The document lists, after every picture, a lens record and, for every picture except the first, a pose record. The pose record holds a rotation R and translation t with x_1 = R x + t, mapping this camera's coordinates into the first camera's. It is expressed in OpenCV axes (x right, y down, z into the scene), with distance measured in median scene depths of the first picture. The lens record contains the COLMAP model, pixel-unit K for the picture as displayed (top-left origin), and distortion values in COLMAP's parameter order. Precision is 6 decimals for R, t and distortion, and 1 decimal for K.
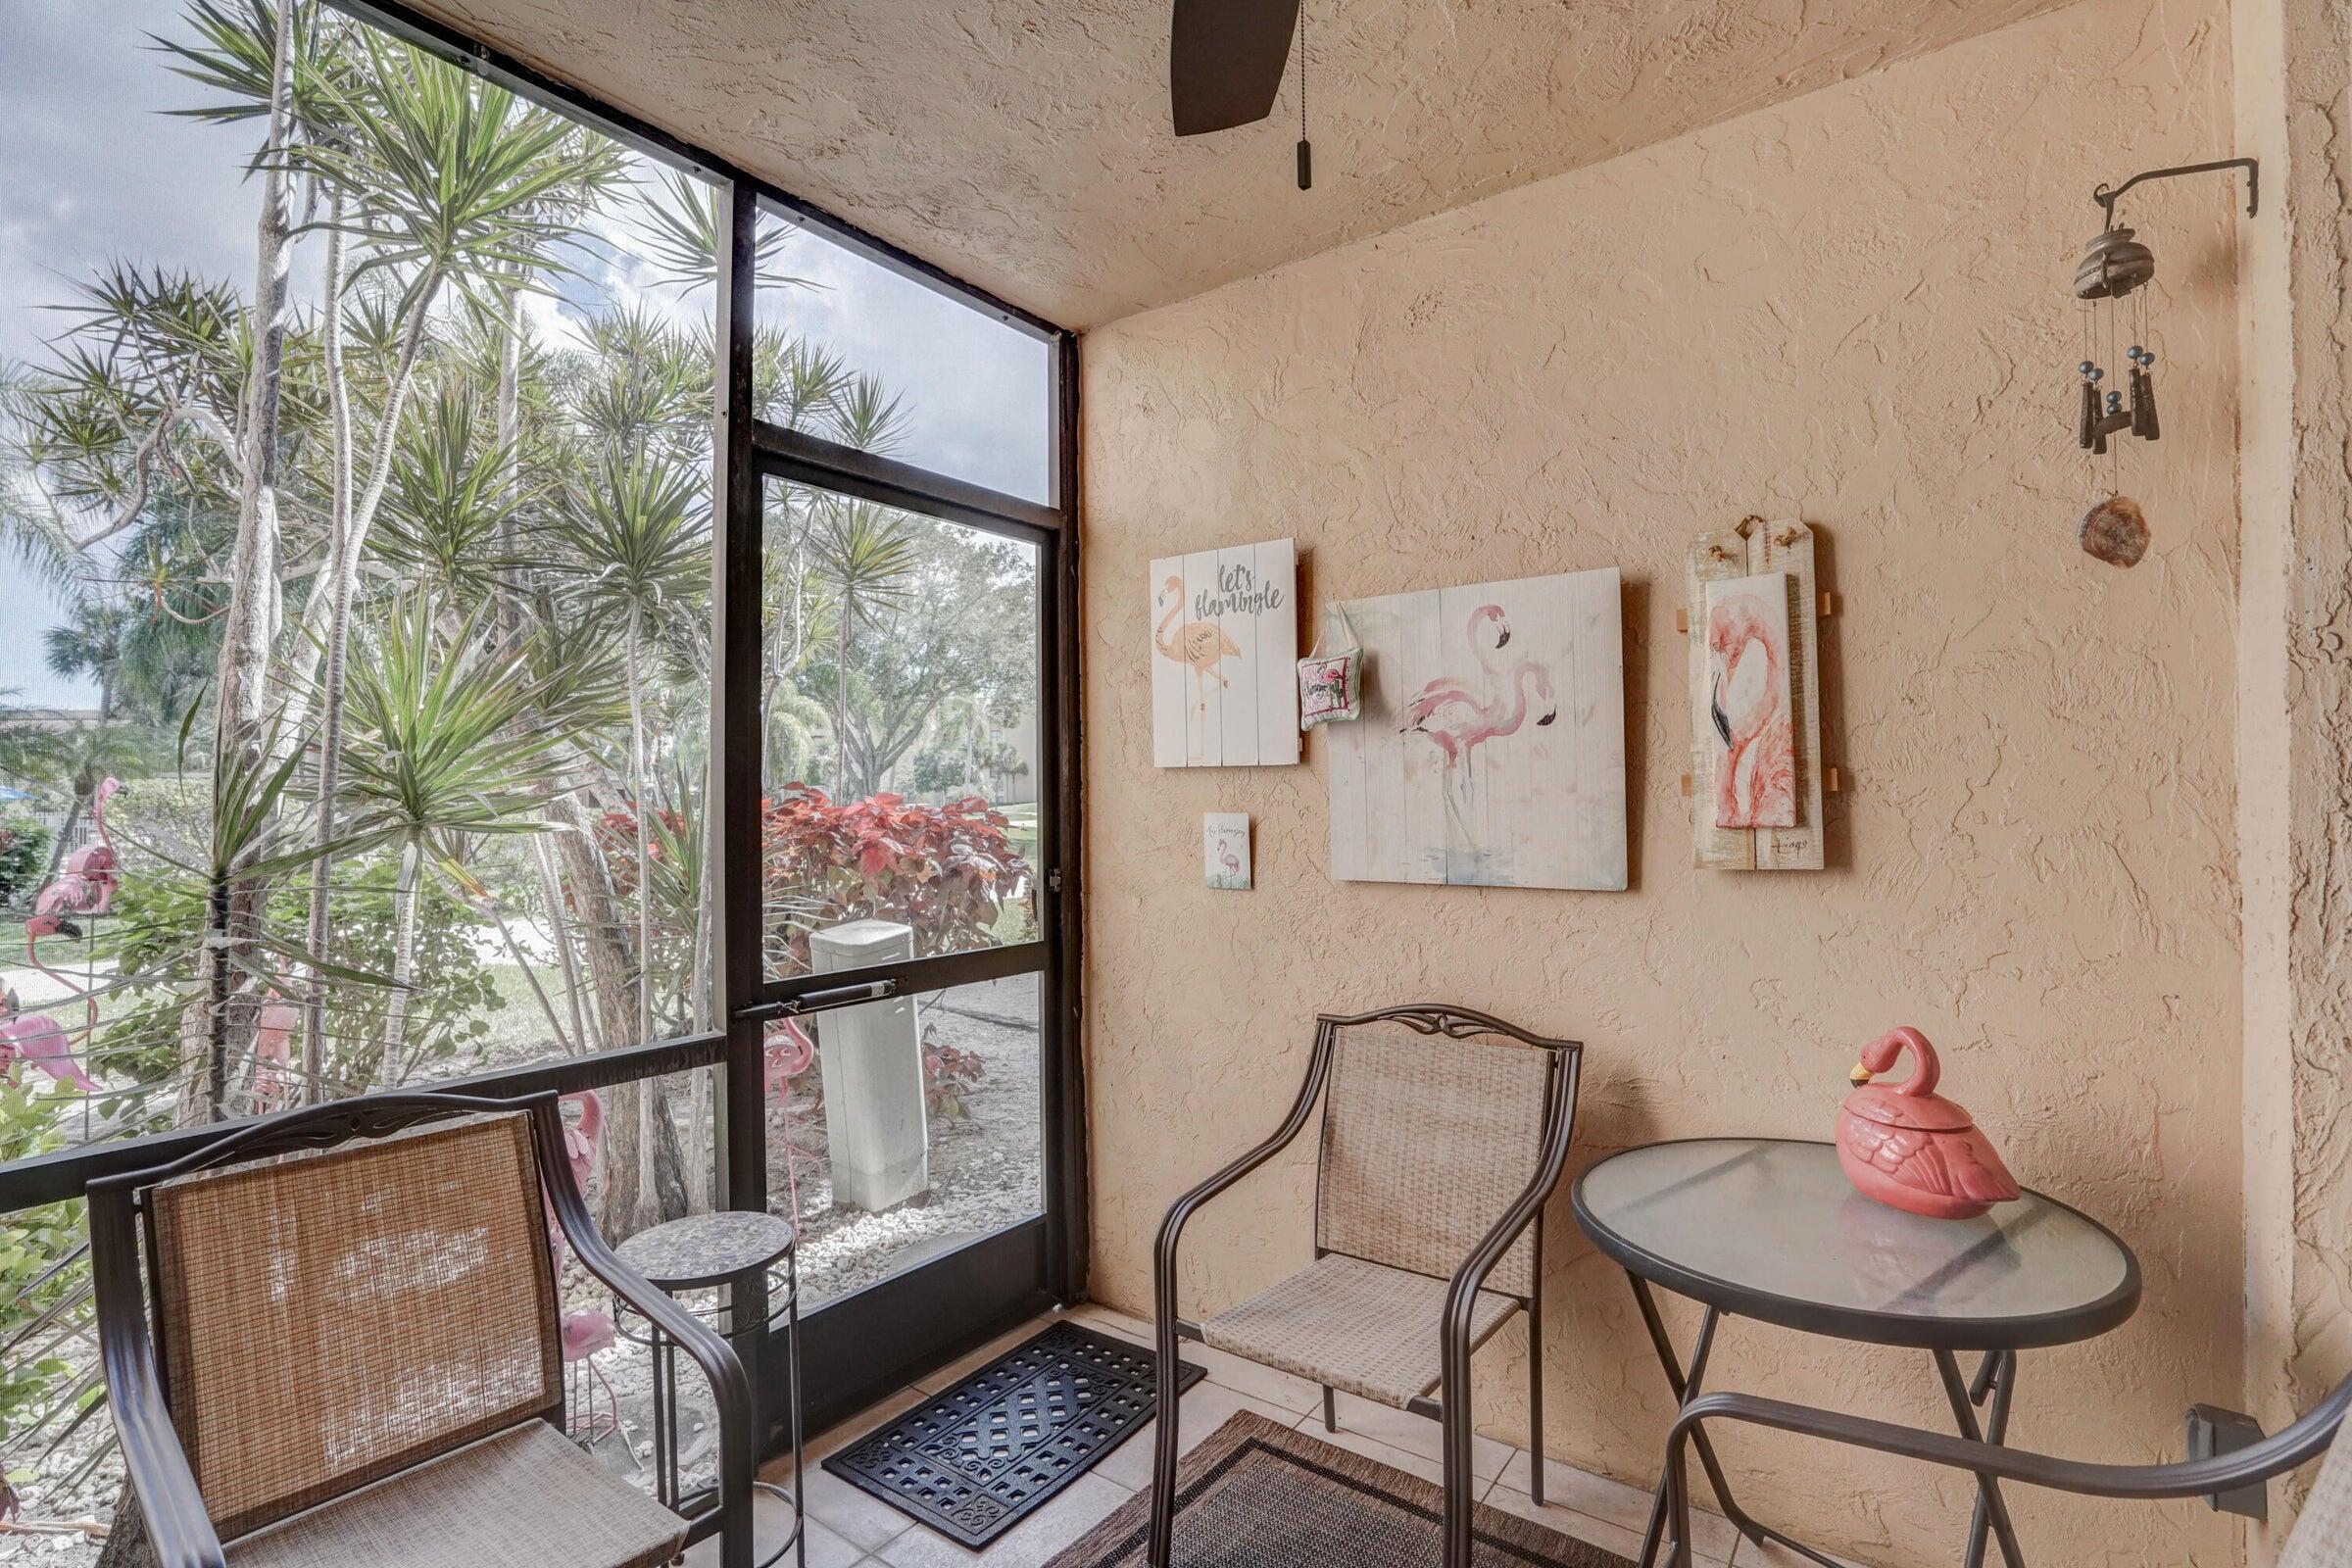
lens RADIAL K [[1087.5, 0, 1193.6], [0, 1087.5, 786.2], [0, 0, 1]] dist [-0.016869, 0.000625]
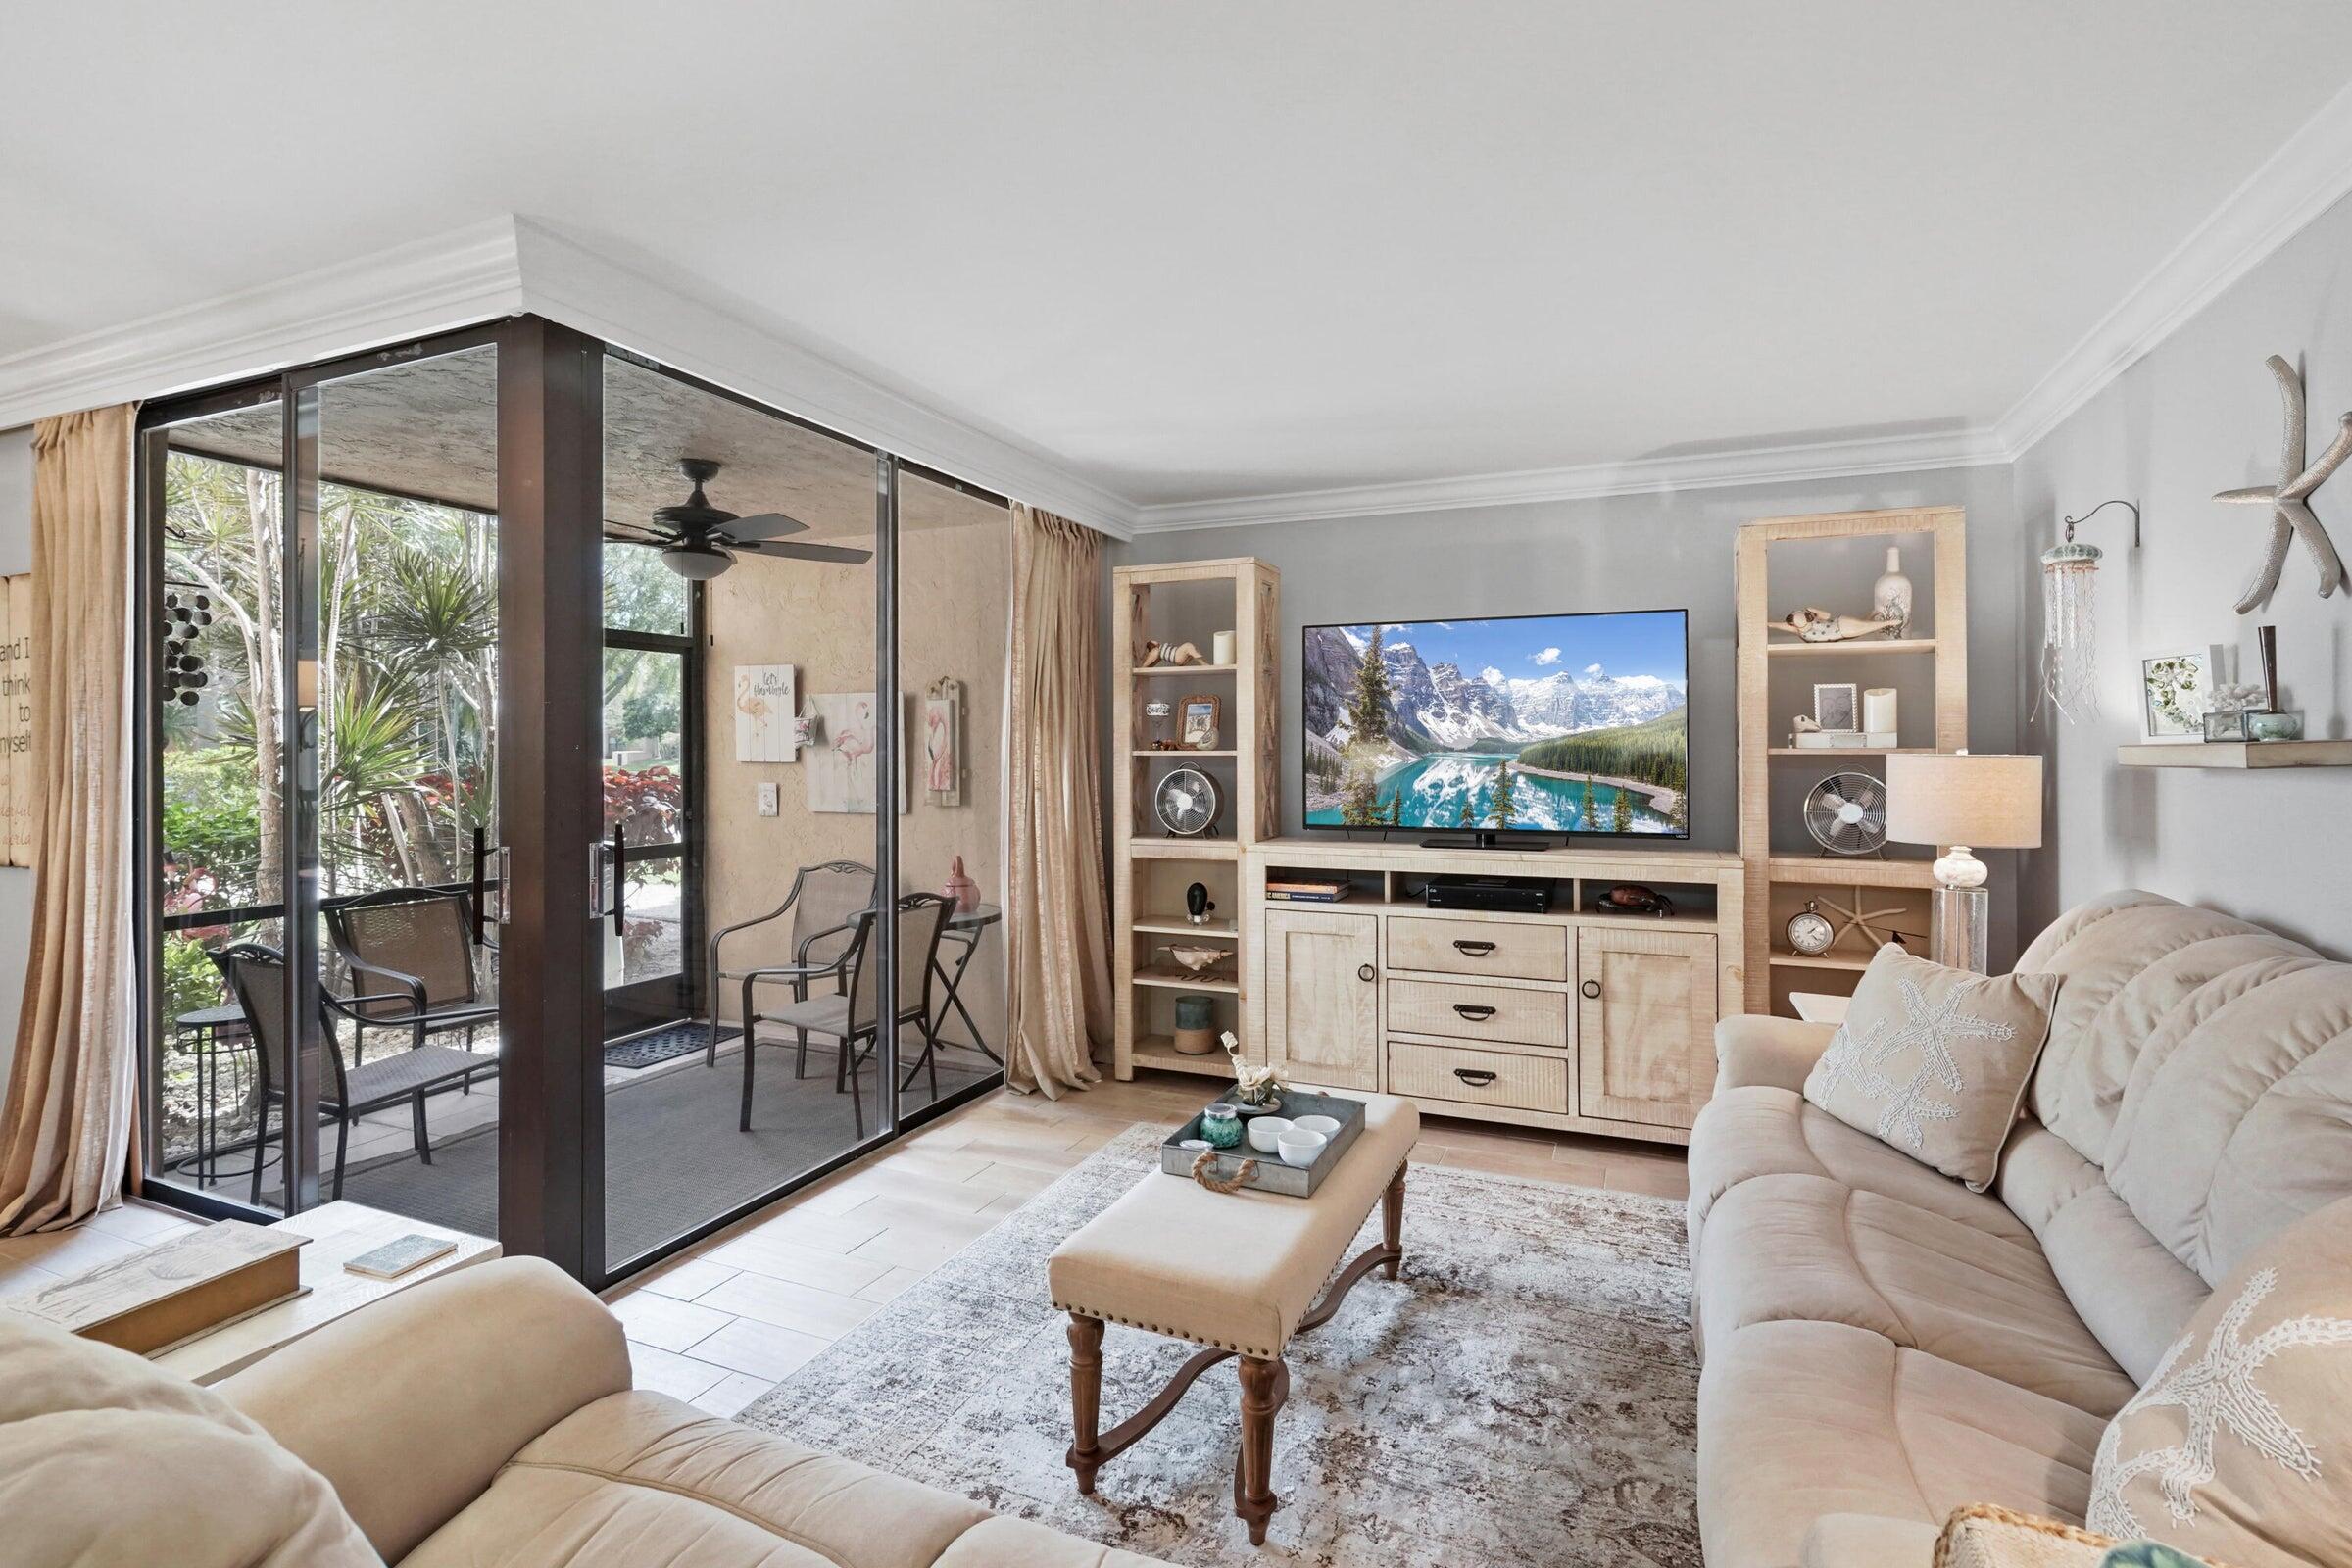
lens RADIAL K [[1115.3, 0, 1152.7], [0, 1115.3, 738.5], [0, 0, 1]] dist [0.003416, 0.000482]
pose [[0.981931, 0.006067, 0.189144, 0.433080], [-0.007069, 0.999964, 0.004620, -0.095617], [-0.189109, -0.005874, 0.981938, -1.627513]]
